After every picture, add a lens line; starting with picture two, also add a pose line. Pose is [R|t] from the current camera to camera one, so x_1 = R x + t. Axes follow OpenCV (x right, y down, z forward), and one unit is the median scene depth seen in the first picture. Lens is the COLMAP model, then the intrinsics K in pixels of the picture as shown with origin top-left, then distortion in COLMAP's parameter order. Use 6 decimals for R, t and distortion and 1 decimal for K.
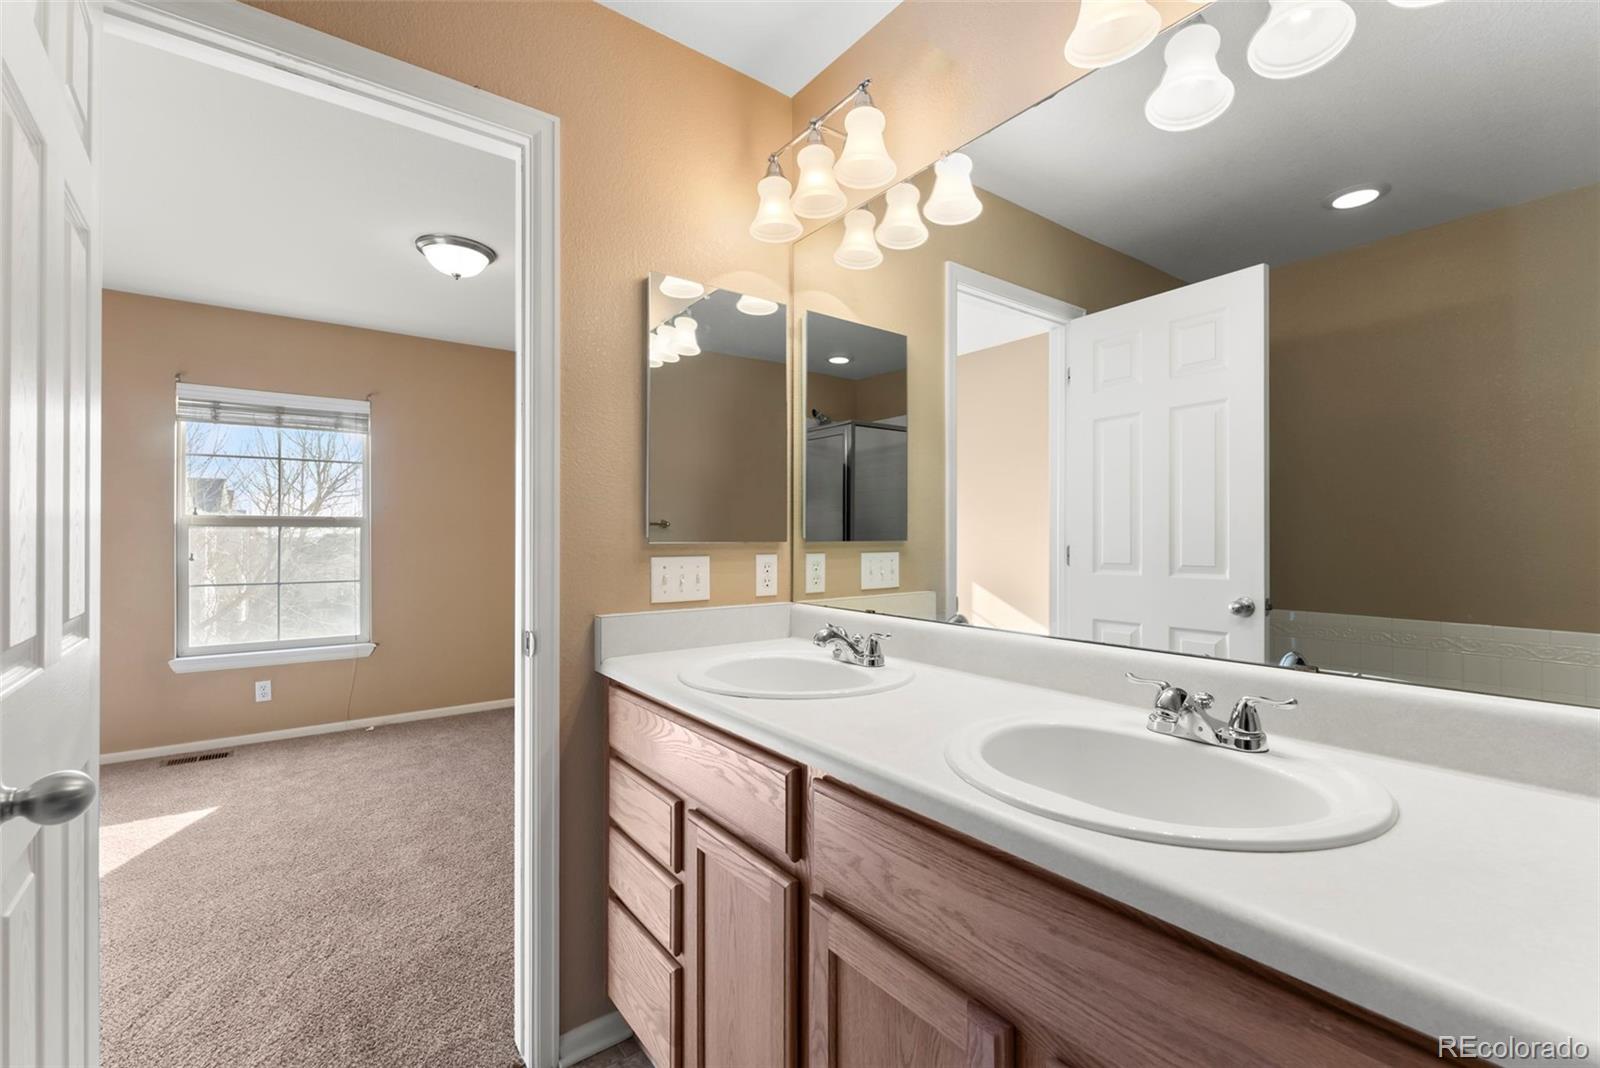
lens RADIAL K [[678.7, 0, 801.4], [0, 678.7, 530.9], [0, 0, 1]] dist [0.000340, 0.000051]
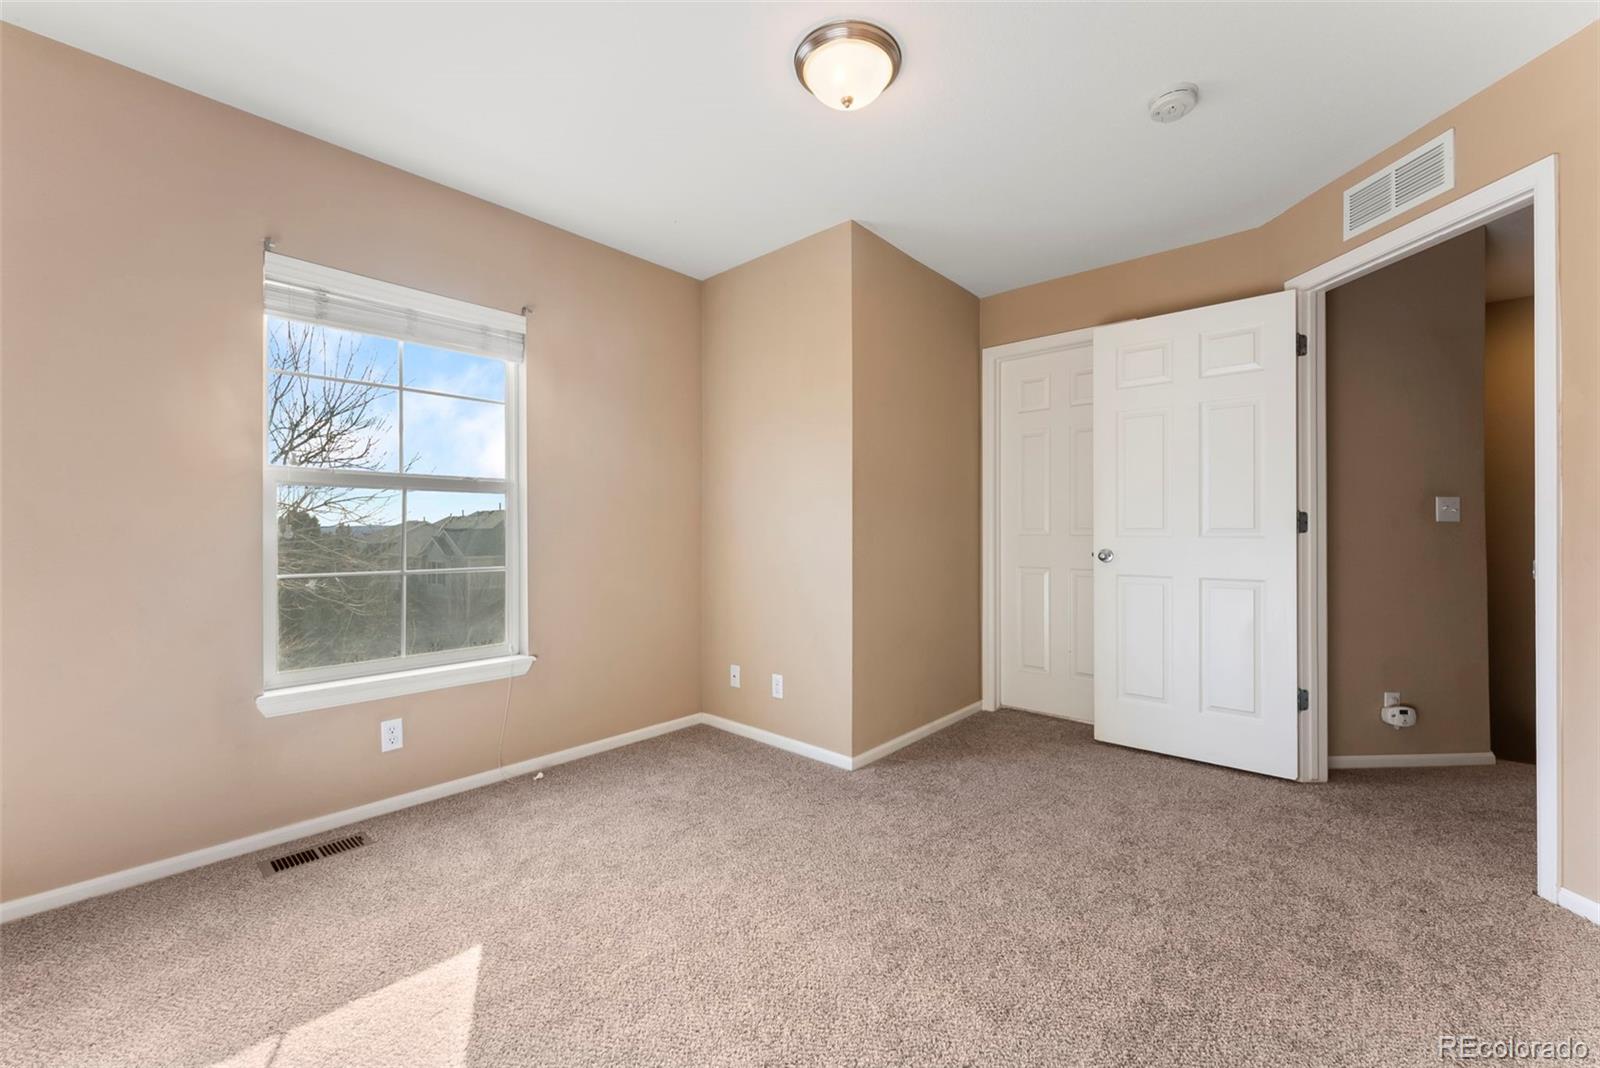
lens RADIAL K [[635.8, 0, 800.5], [0, 635.8, 528.4], [0, 0, 1]] dist [0.000708, -0.000031]
pose [[0.980310, -0.005280, 0.197395, -0.535626], [0.006596, 0.999960, -0.006010, 0.041579], [-0.197355, 0.007194, 0.980306, 0.318819]]
